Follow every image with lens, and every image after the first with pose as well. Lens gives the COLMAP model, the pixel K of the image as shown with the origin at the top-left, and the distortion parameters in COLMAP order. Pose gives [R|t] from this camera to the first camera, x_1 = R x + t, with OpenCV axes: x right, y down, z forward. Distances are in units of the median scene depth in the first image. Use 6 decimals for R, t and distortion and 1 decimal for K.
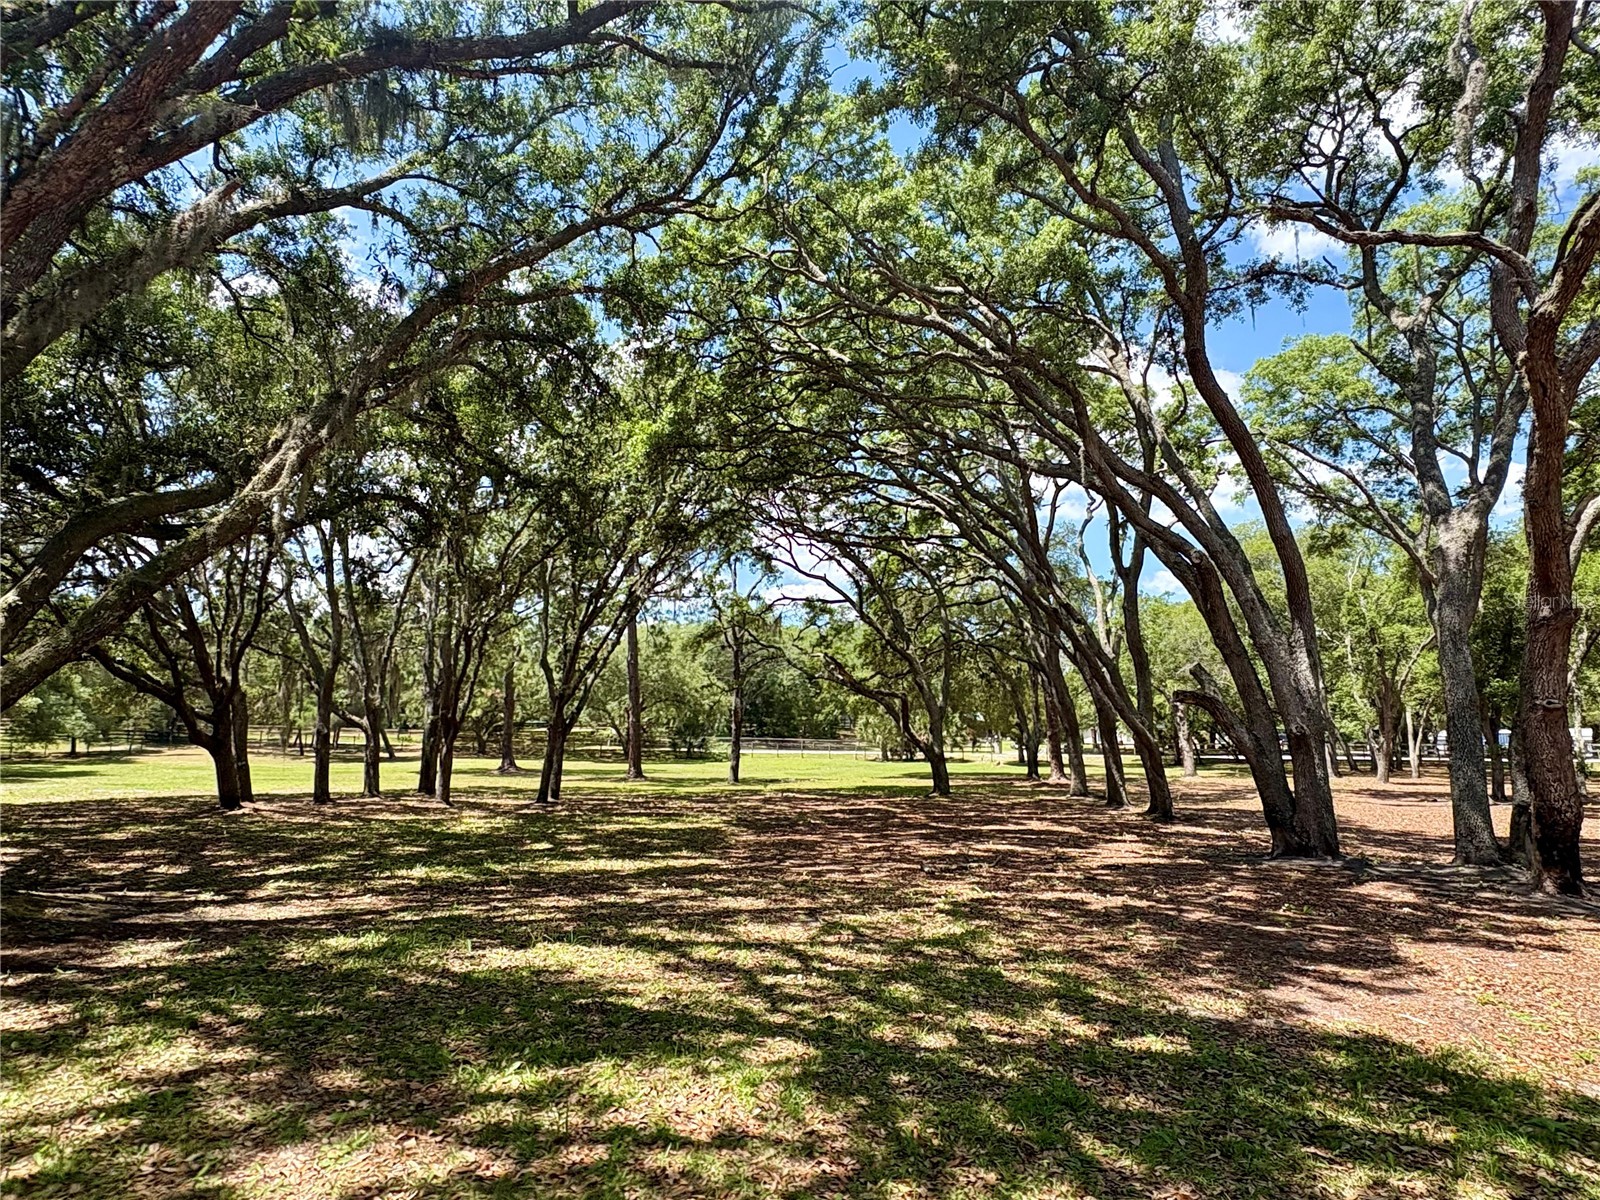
lens RADIAL K [[827.2, 0, 798.2], [0, 827.2, 606.0], [0, 0, 1]] dist [-0.002298, -0.000666]
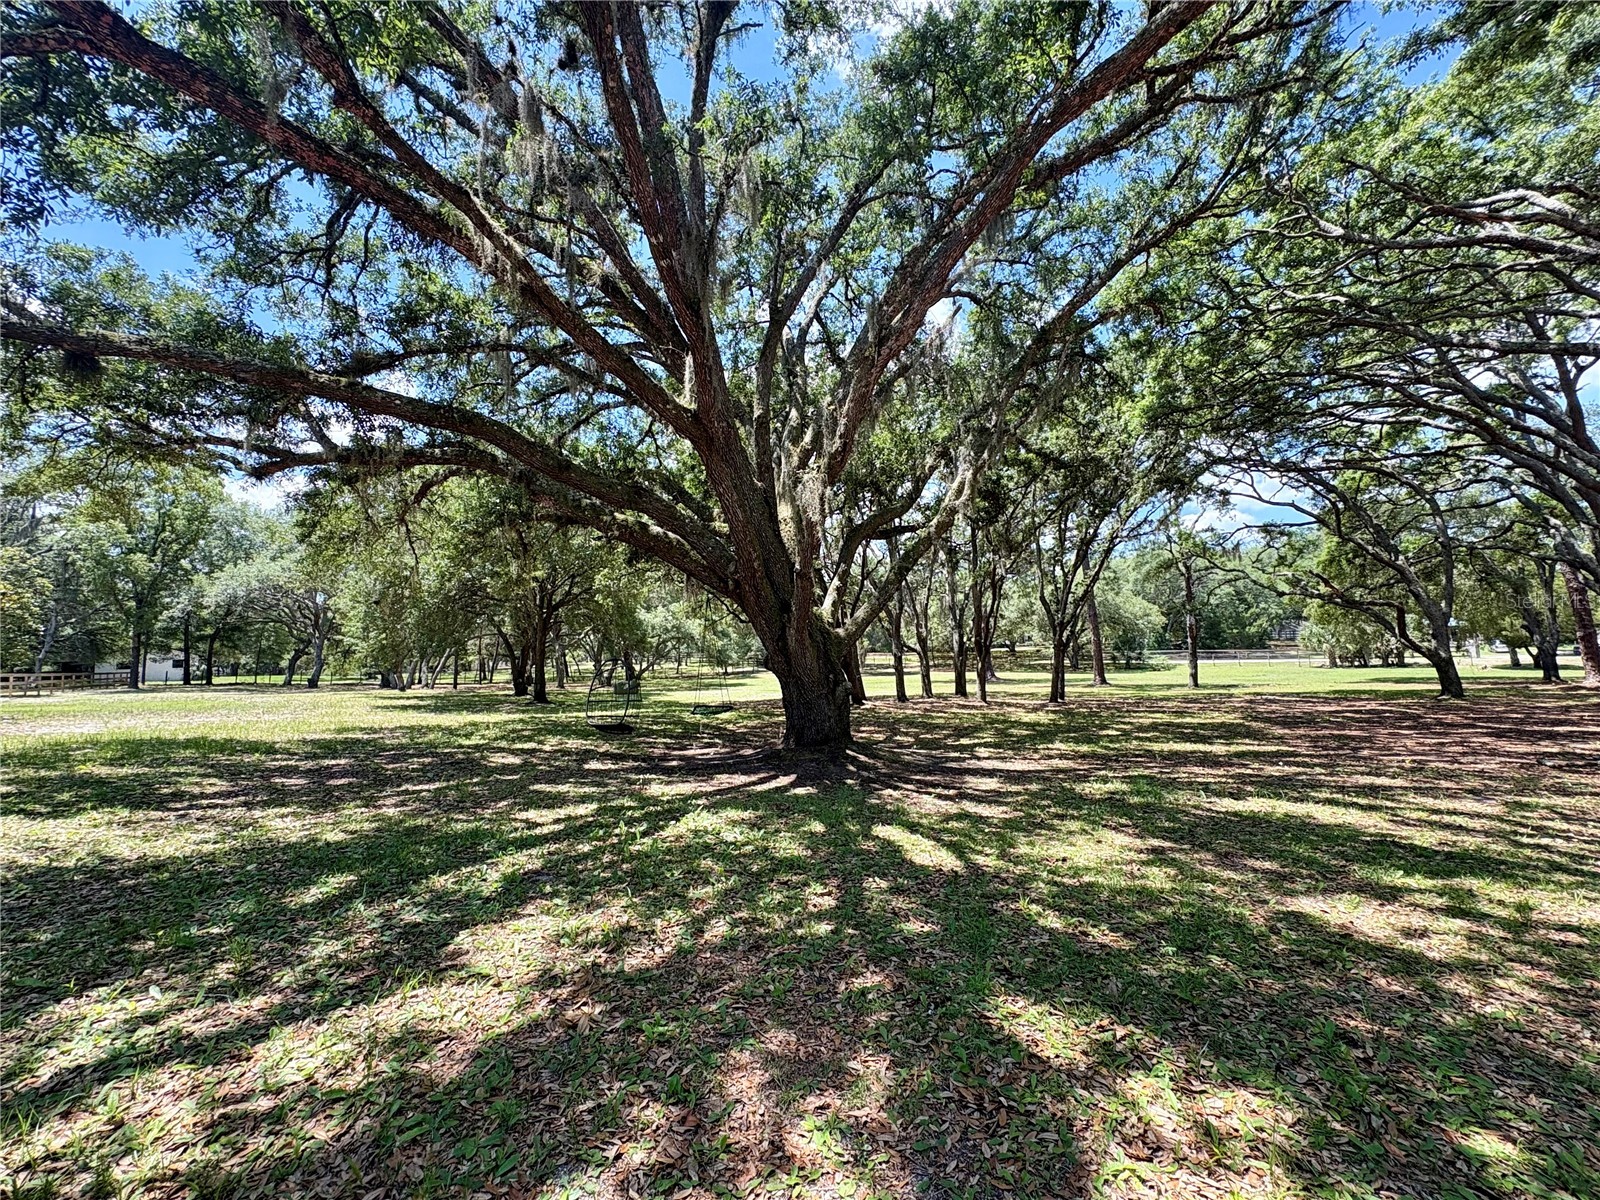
lens RADIAL K [[642.2, 0, 800.2], [0, 642.2, 591.9], [0, 0, 1]] dist [0.000375, 0.000215]
pose [[0.863407, -0.079579, -0.498192, -0.110224], [0.108348, 0.993689, 0.029047, -0.012441], [0.492737, -0.079058, 0.866580, -0.075186]]
